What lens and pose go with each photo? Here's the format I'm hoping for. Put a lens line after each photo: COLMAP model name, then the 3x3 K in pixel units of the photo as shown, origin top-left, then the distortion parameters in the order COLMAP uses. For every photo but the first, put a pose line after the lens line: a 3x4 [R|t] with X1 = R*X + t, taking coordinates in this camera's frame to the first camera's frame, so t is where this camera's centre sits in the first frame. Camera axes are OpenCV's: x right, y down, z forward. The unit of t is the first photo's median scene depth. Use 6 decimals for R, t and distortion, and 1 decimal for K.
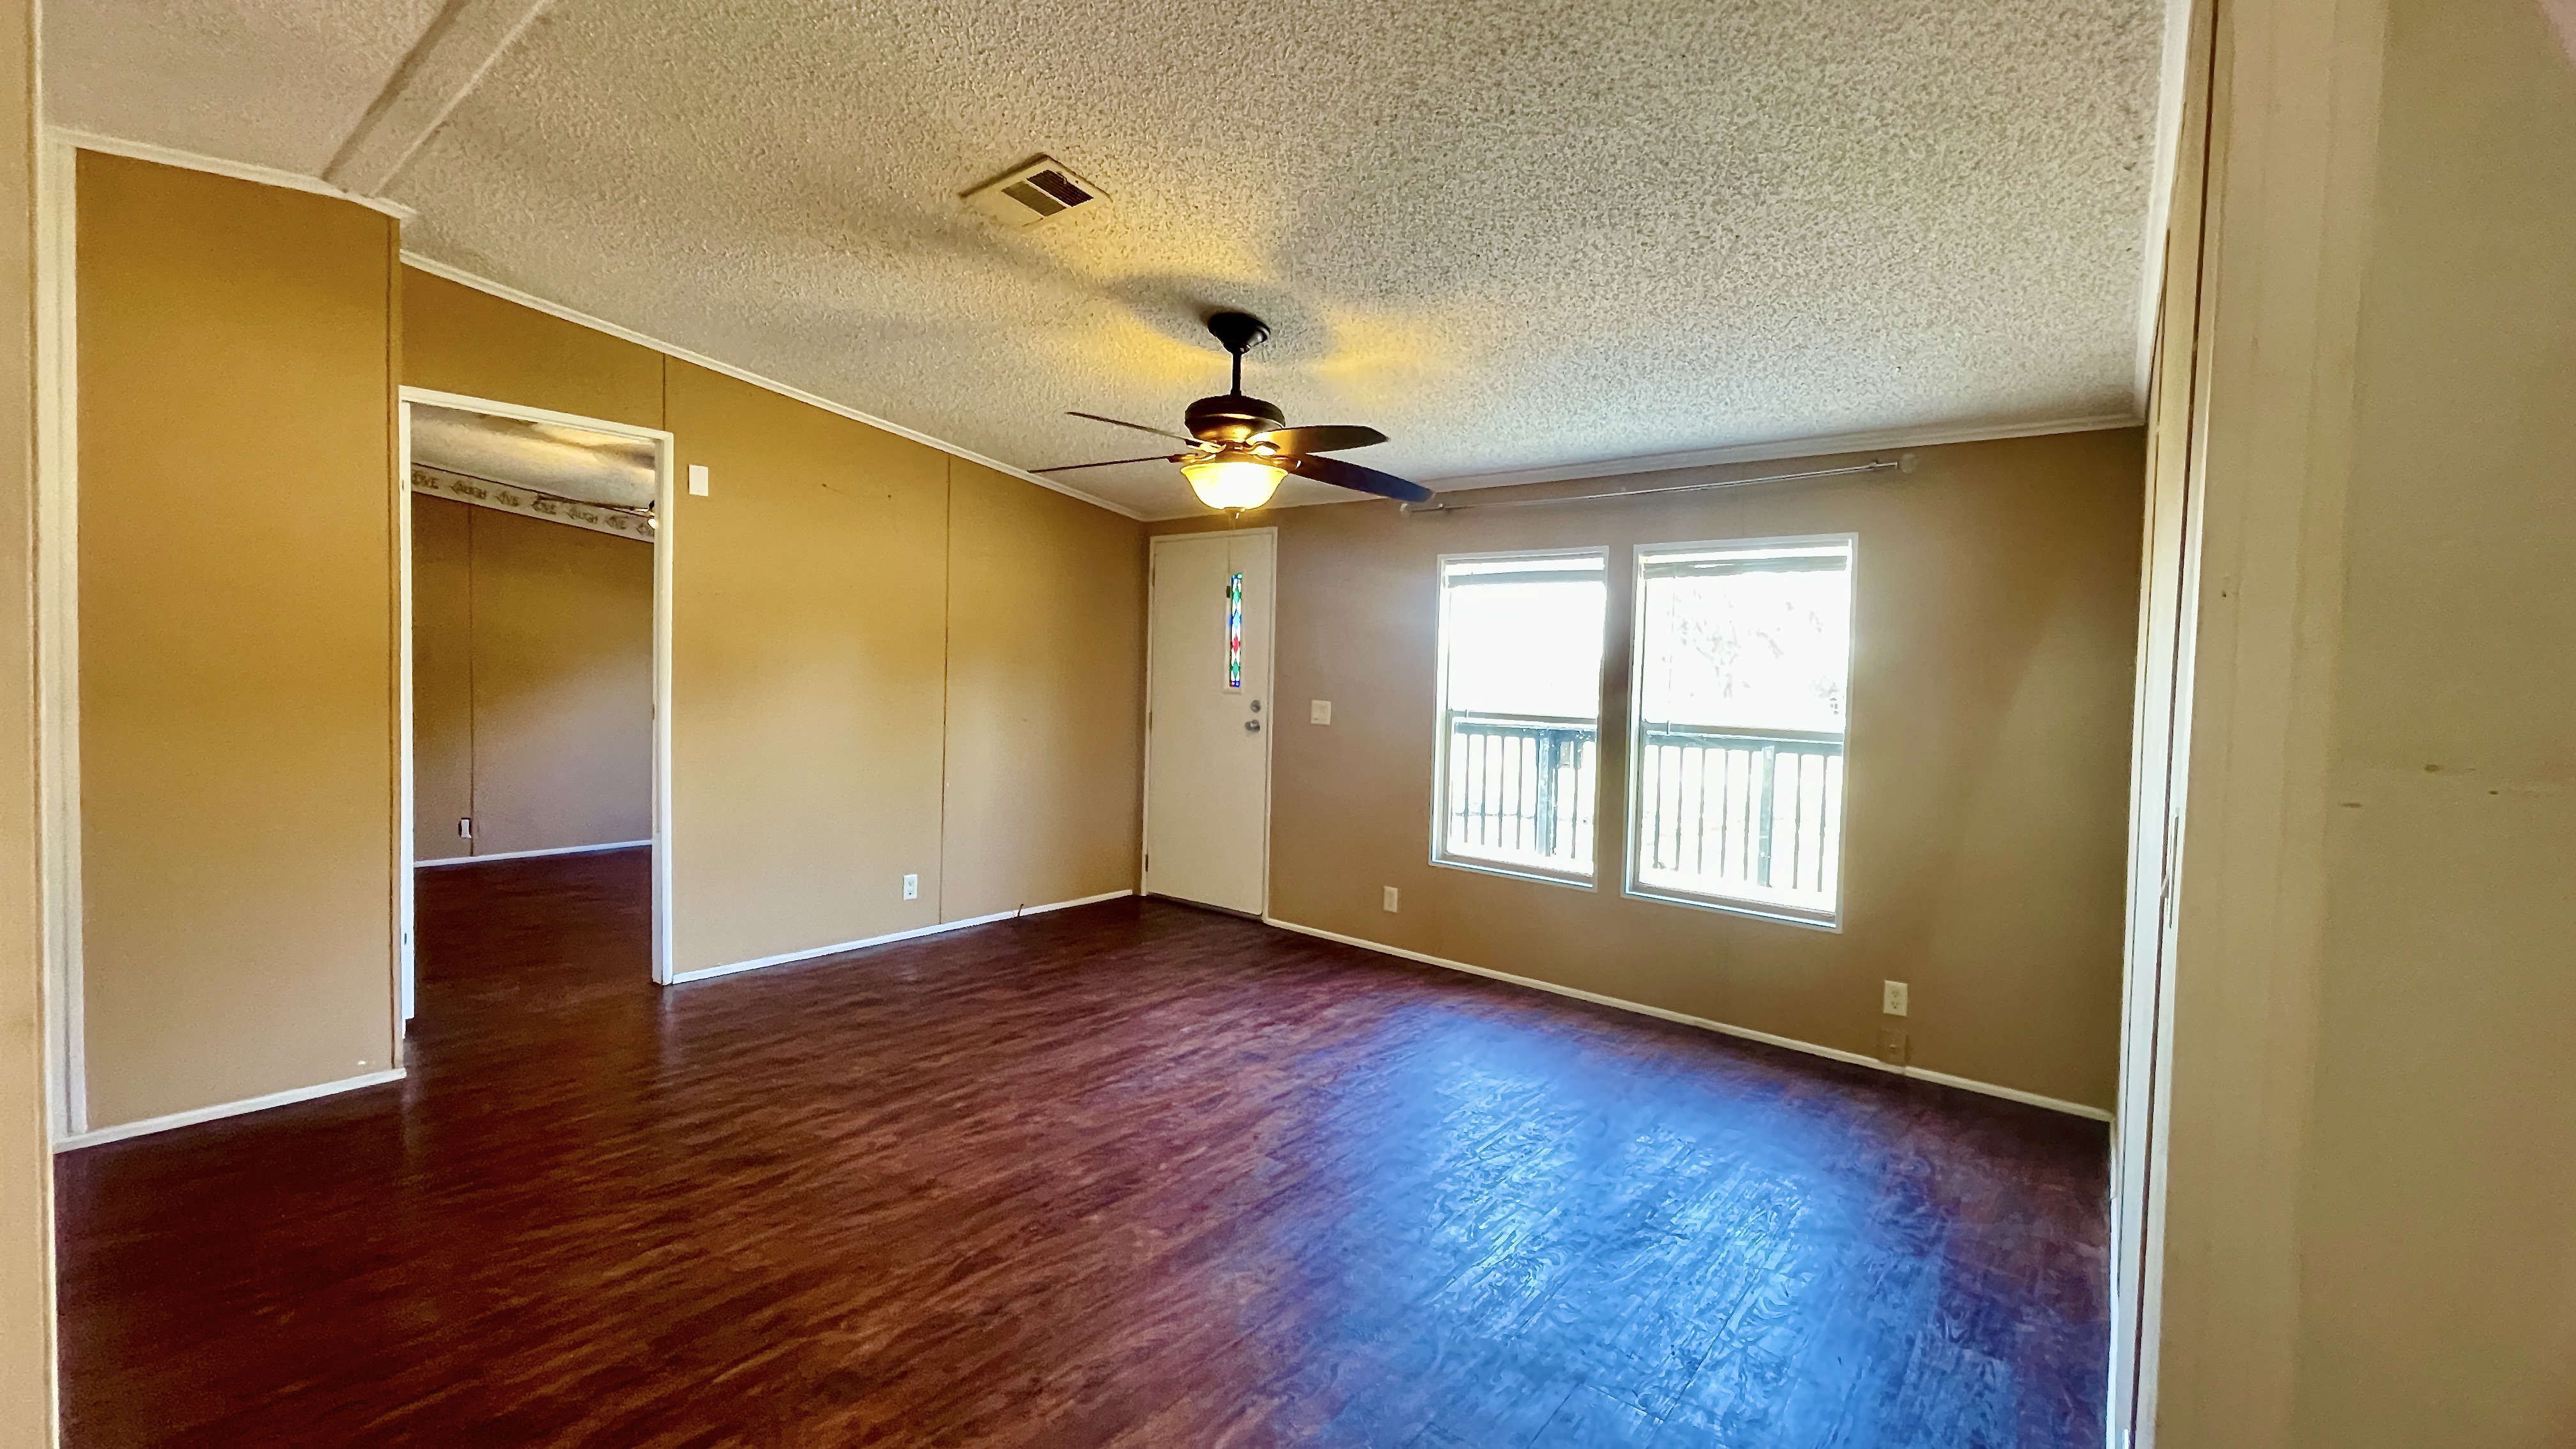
lens RADIAL K [[1034.4, 0, 1297.8], [0, 1034.4, 716.9], [0, 0, 1]] dist [-0.004119, -0.000306]
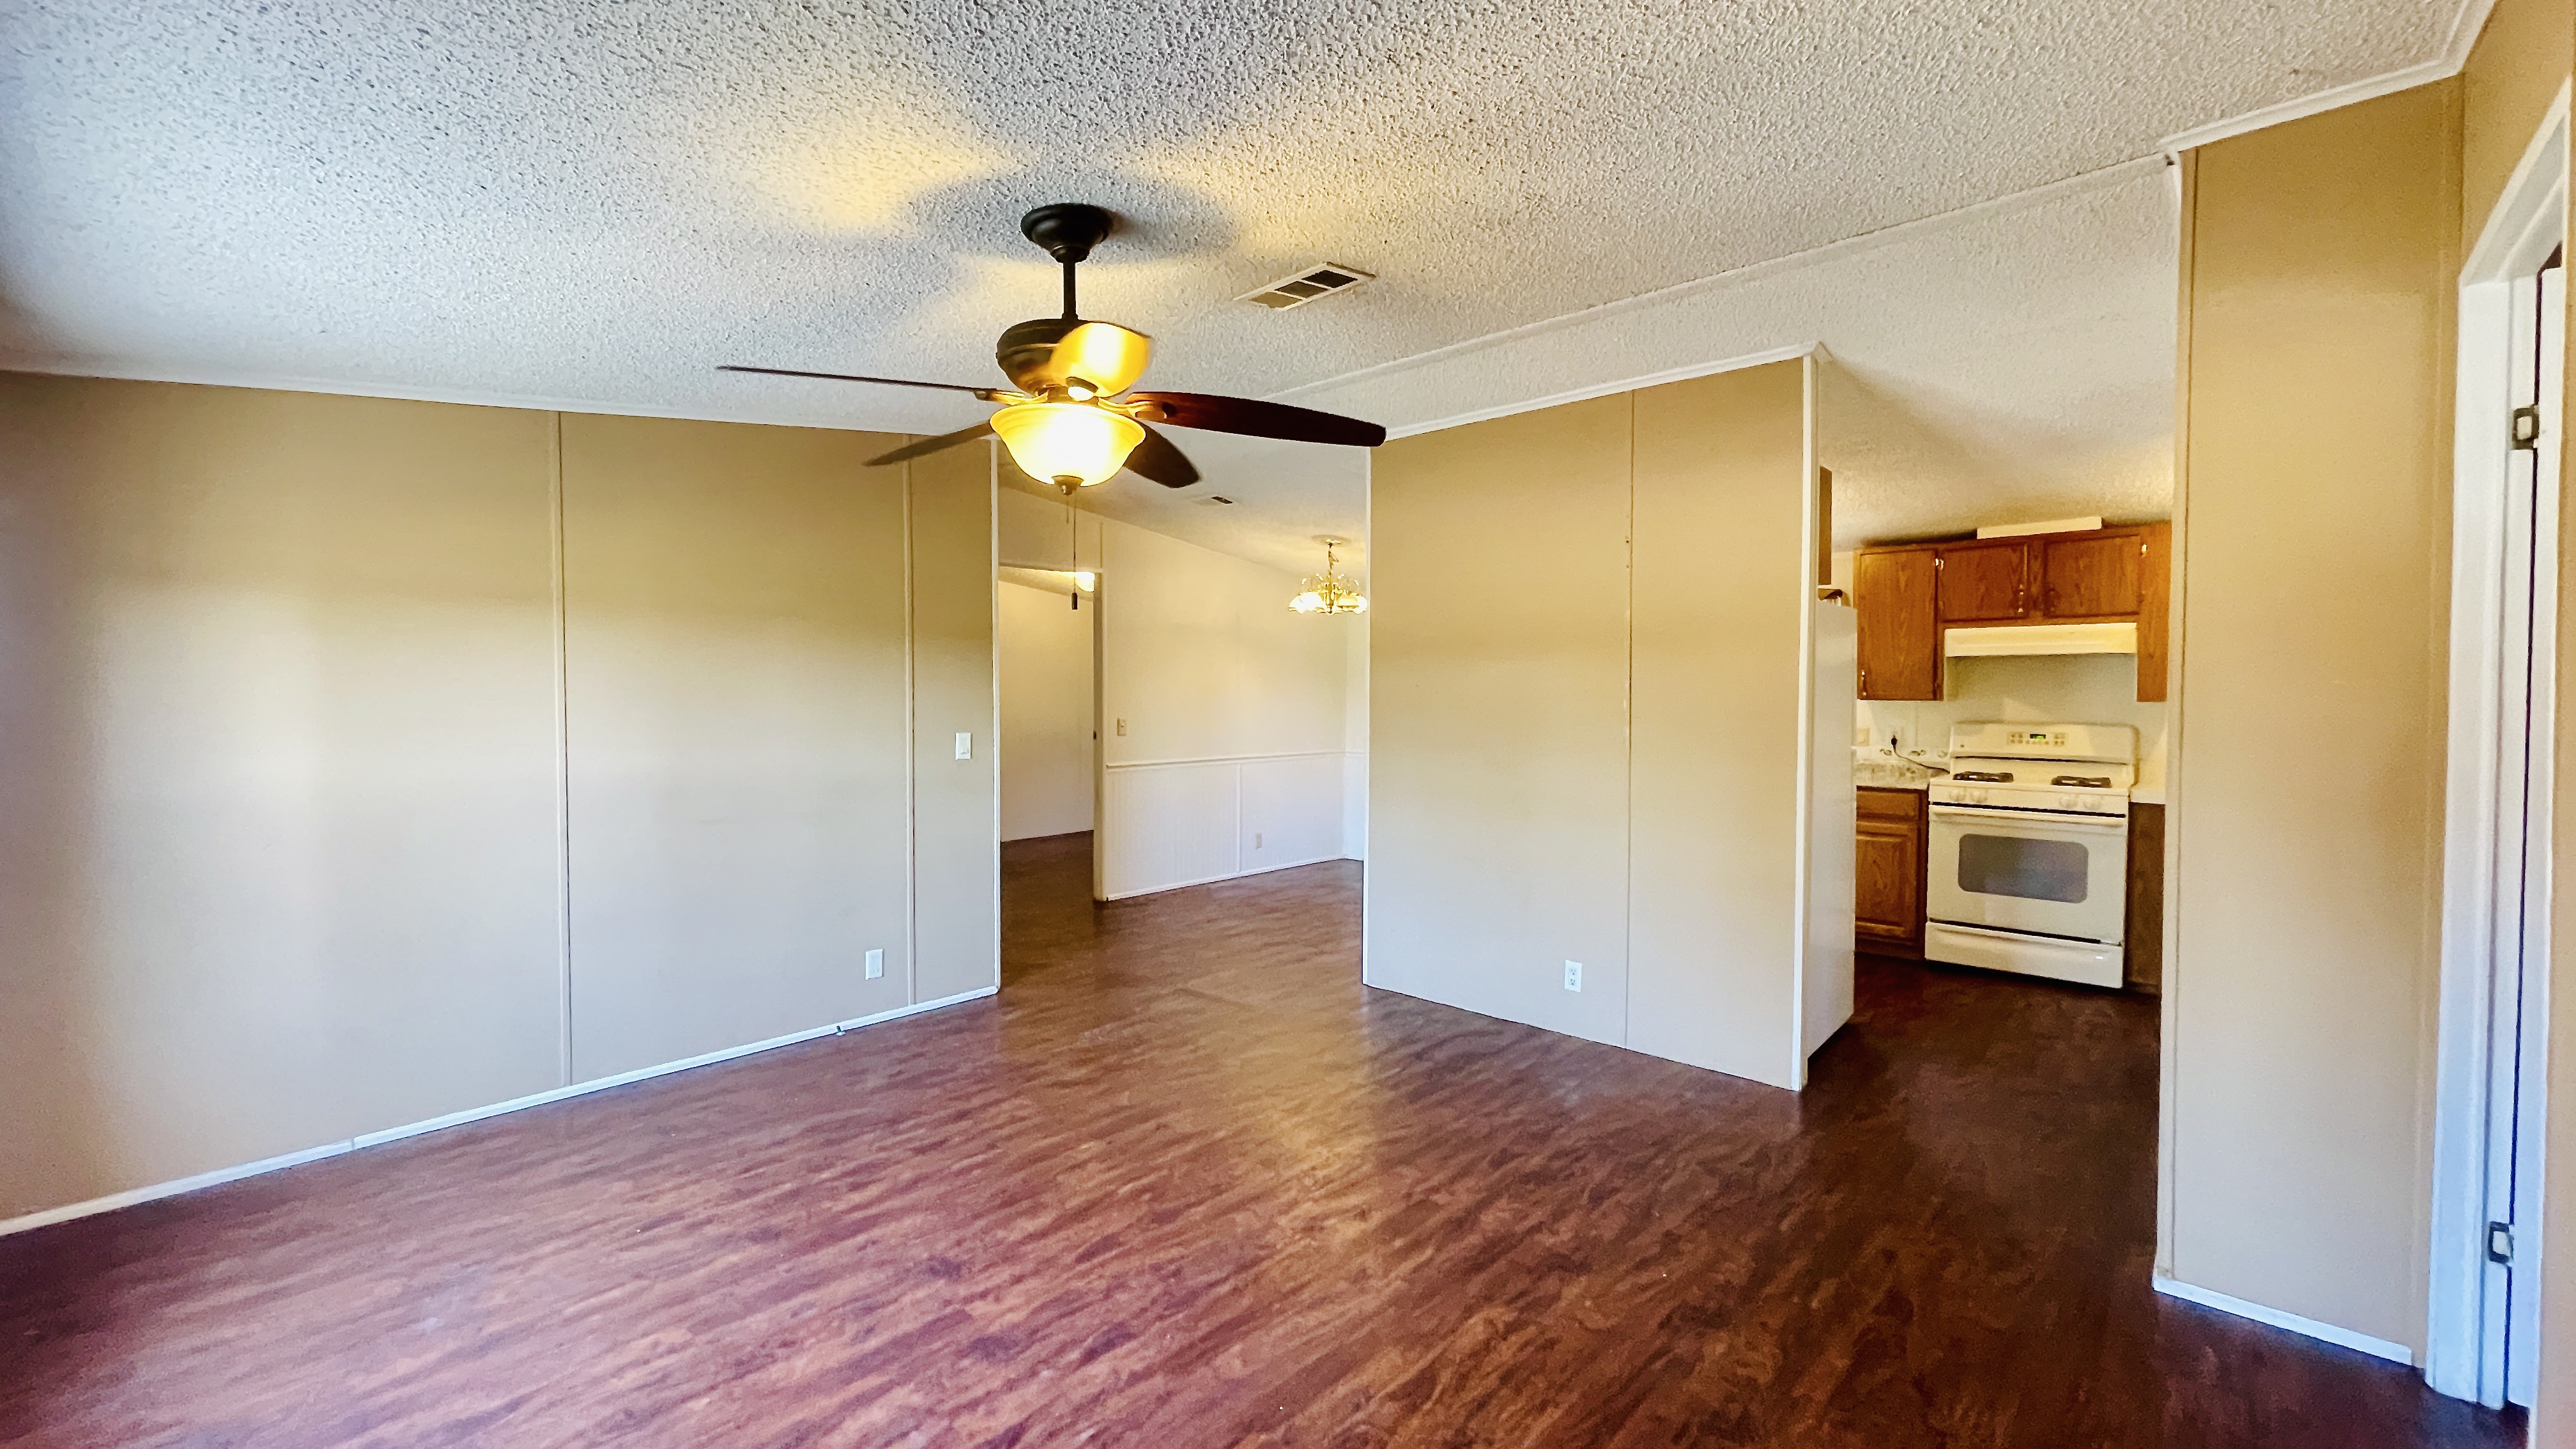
lens RADIAL K [[1034.4, 0, 1297.8], [0, 1034.4, 716.9], [0, 0, 1]] dist [-0.004119, -0.000306]
pose [[-0.997513, -0.033800, 0.061849, -0.216282], [-0.030191, 0.997838, 0.058373, -0.070960], [-0.063688, 0.056360, -0.996377, 1.380785]]
